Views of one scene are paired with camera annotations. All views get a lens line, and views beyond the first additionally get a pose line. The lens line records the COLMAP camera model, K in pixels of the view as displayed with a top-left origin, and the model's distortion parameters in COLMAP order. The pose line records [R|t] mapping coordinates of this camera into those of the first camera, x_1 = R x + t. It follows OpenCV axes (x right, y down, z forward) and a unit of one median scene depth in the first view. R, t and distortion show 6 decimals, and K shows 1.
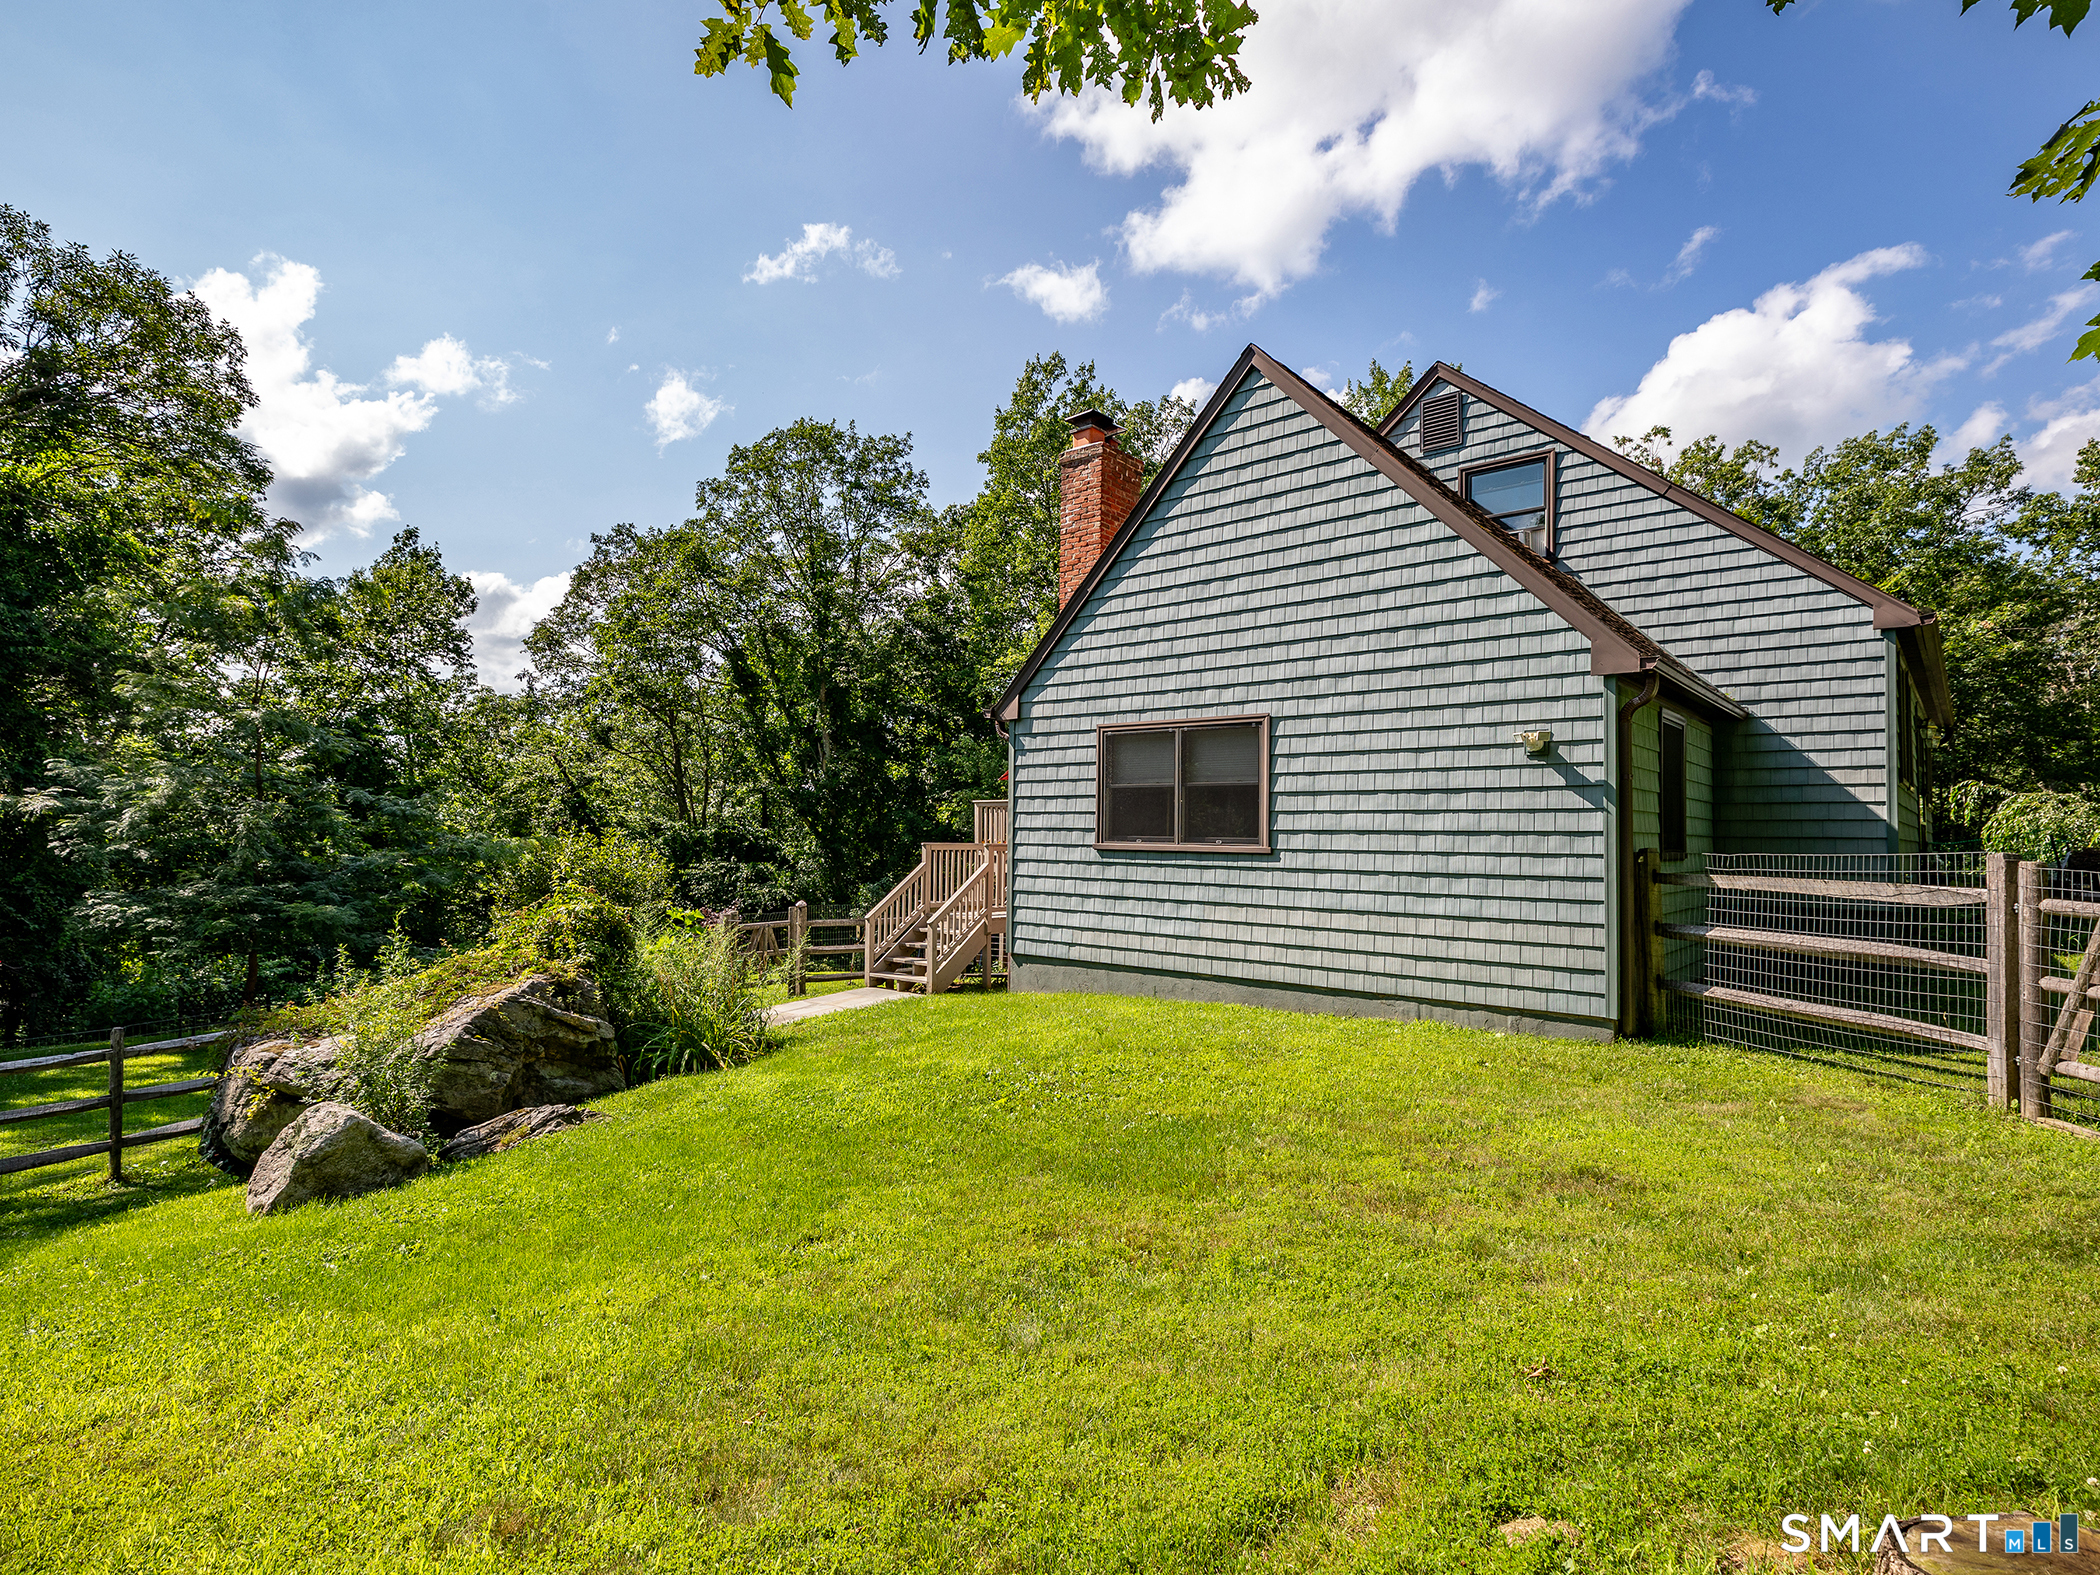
lens RADIAL K [[1059.8, 0, 1050.9], [0, 1059.8, 796.3], [0, 0, 1]] dist [0.010759, -0.001921]
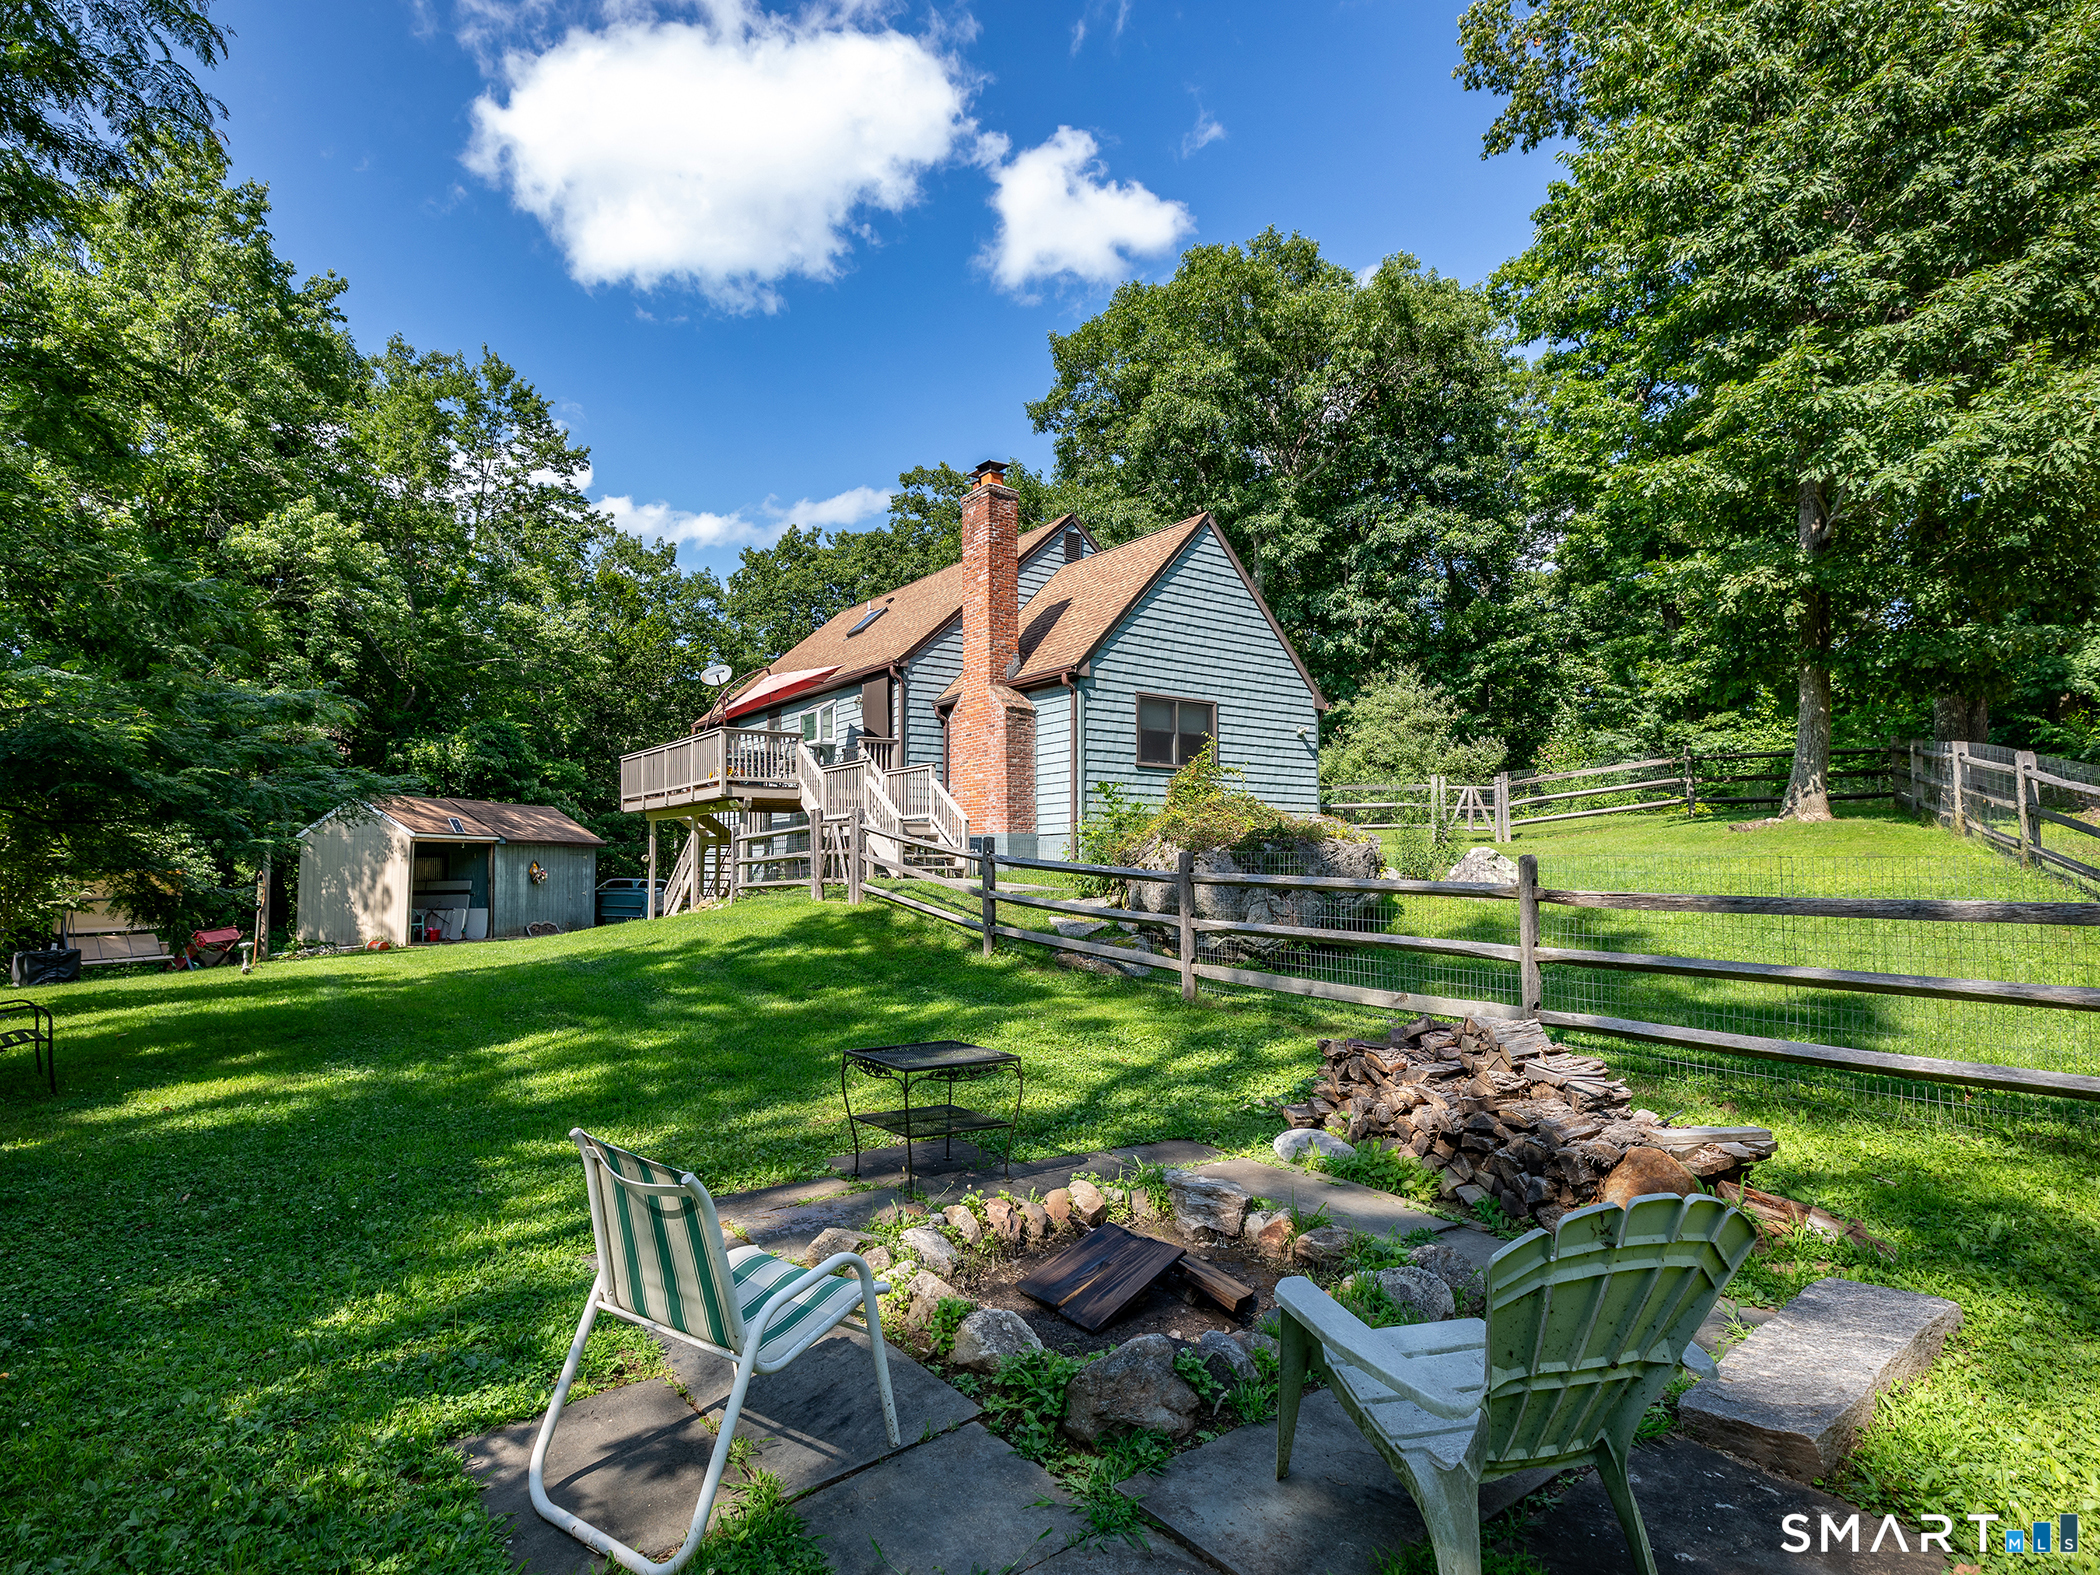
lens RADIAL K [[1059.8, 0, 1050.6], [0, 1059.8, 789.6], [0, 0, 1]] dist [0.010759, -0.001921]
pose [[0.231181, 0.061400, 0.970971, -1.572549], [-0.026111, 0.998039, -0.056895, 0.182867], [-0.972560, -0.012200, 0.232331, 0.742441]]
